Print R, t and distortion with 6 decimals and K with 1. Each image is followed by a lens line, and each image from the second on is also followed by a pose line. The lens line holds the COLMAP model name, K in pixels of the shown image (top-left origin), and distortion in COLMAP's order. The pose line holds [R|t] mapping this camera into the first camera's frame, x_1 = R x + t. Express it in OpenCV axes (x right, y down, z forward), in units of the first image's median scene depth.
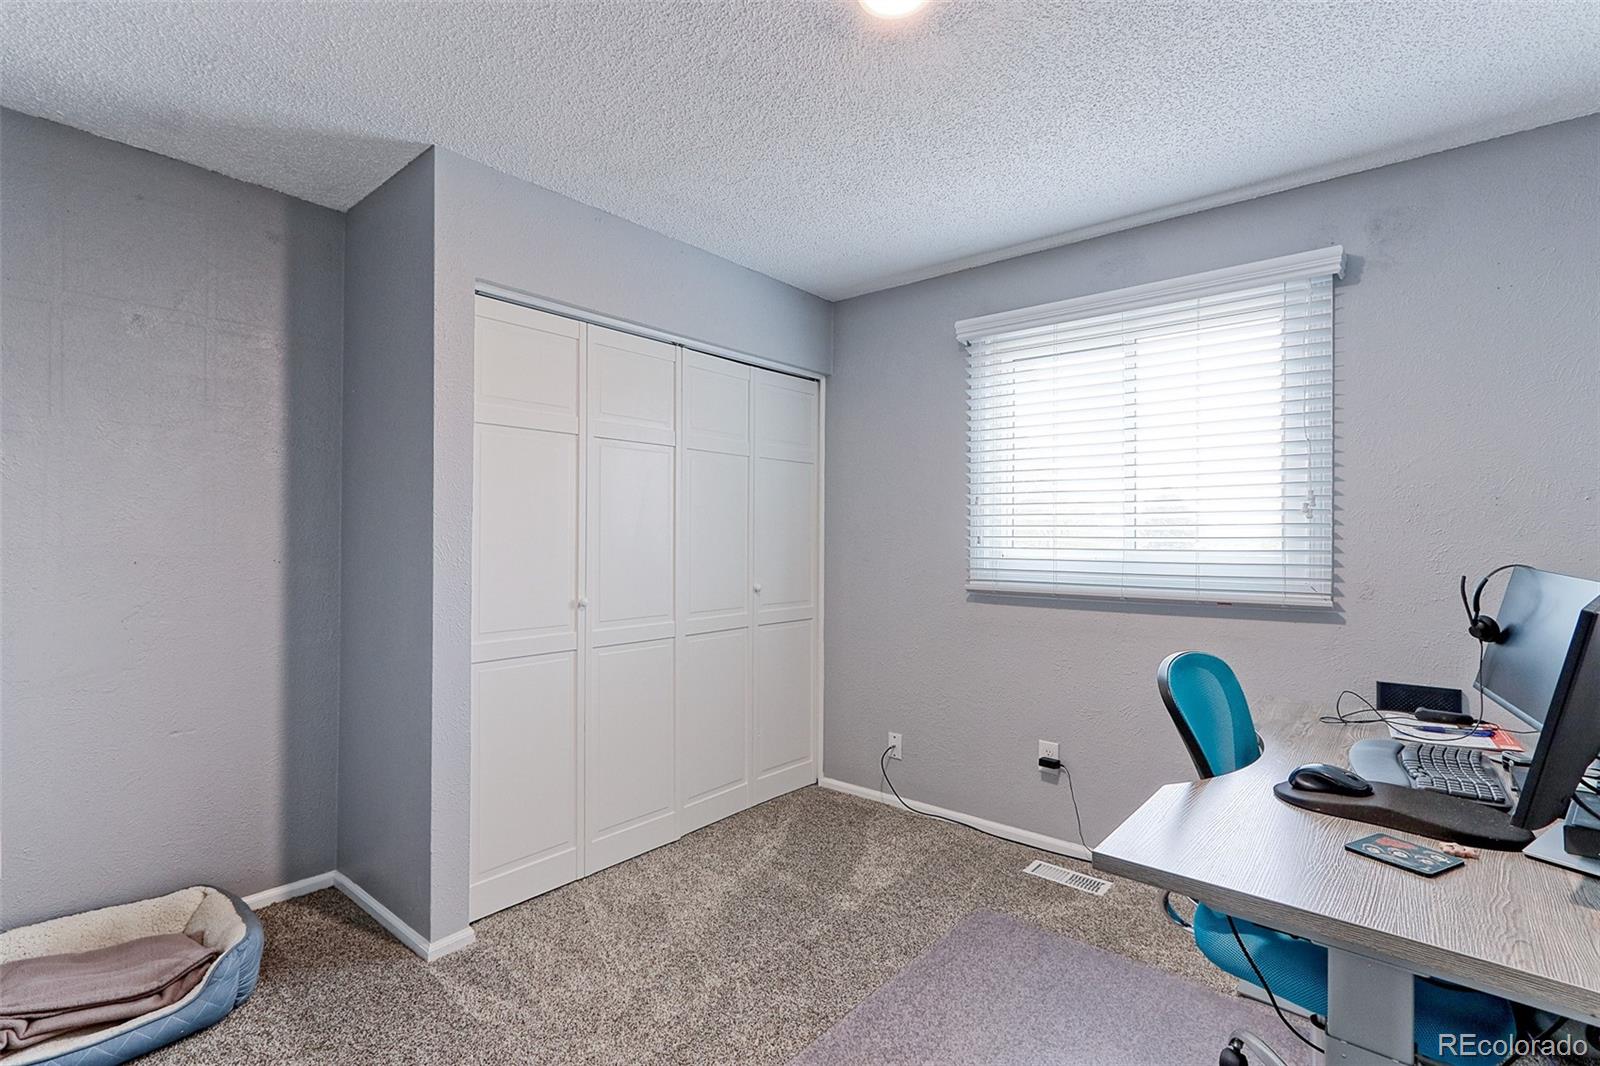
lens RADIAL K [[743.2, 0, 800.0], [0, 743.2, 533.0], [0, 0, 1]] dist [0.003534, 0.000306]
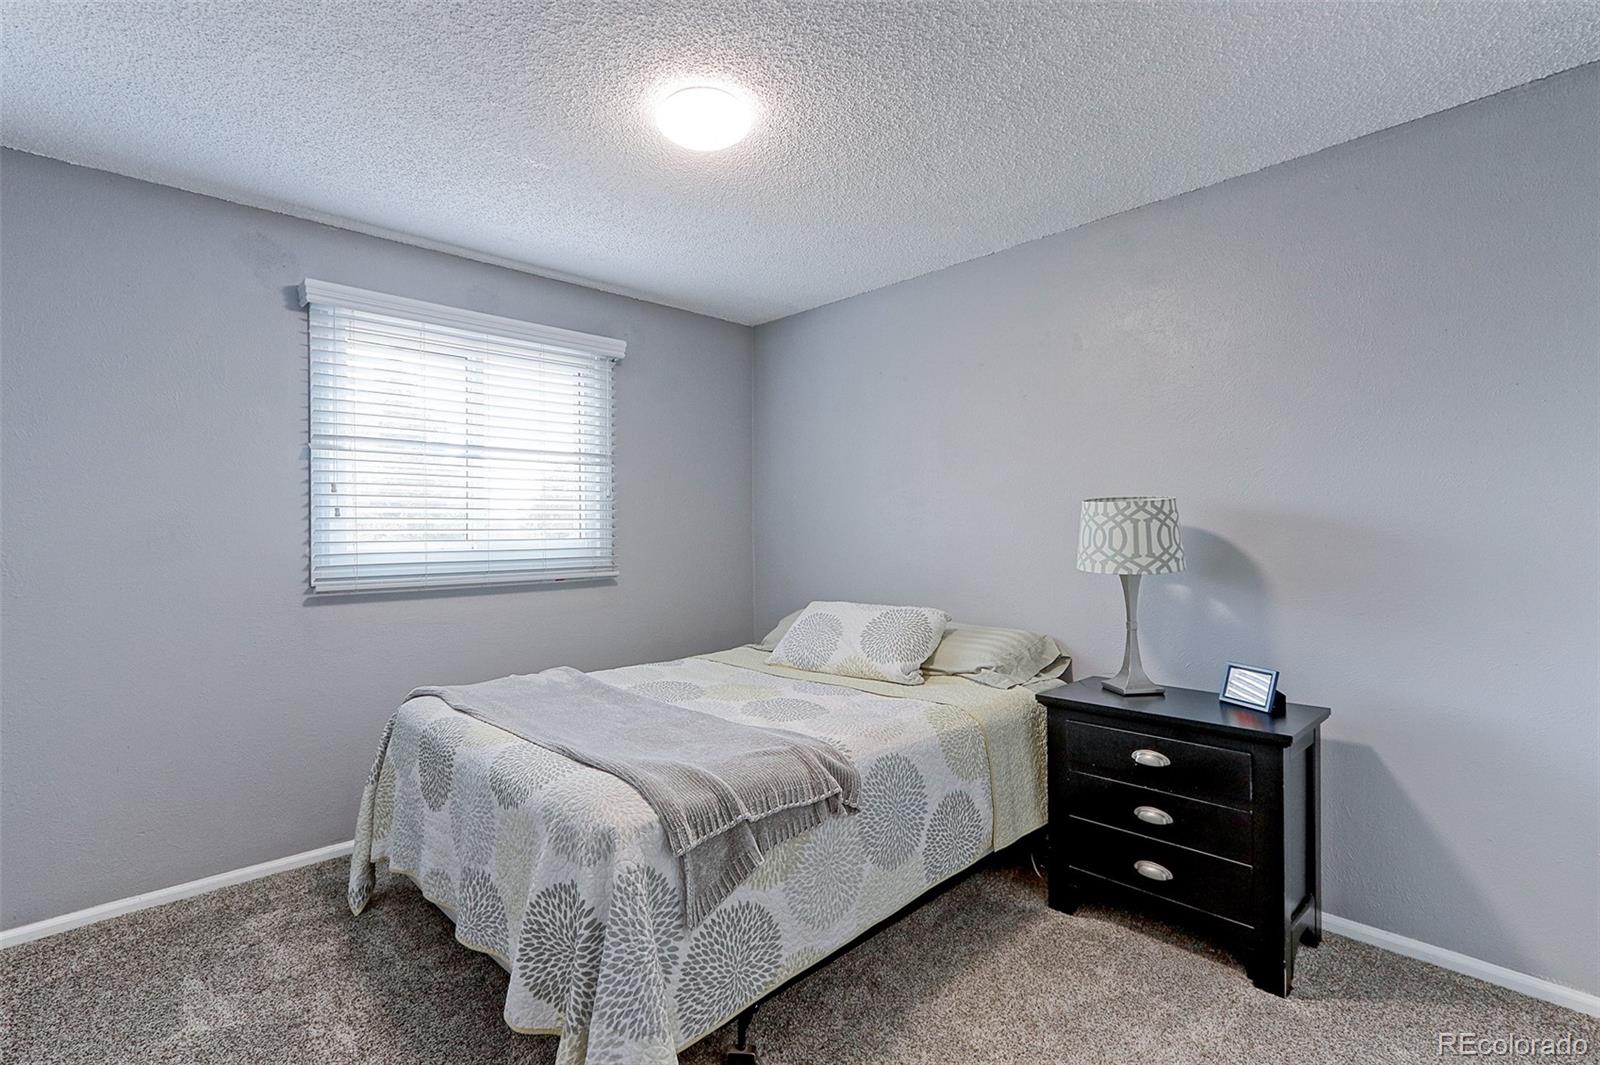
lens RADIAL K [[743.2, 0, 800.0], [0, 743.2, 532.5], [0, 0, 1]] dist [0.003534, 0.000306]
pose [[0.100035, 0.005468, 0.994969, -0.630731], [0.015119, 0.999861, -0.007015, 0.024682], [-0.994869, 0.015745, 0.099939, 0.383897]]
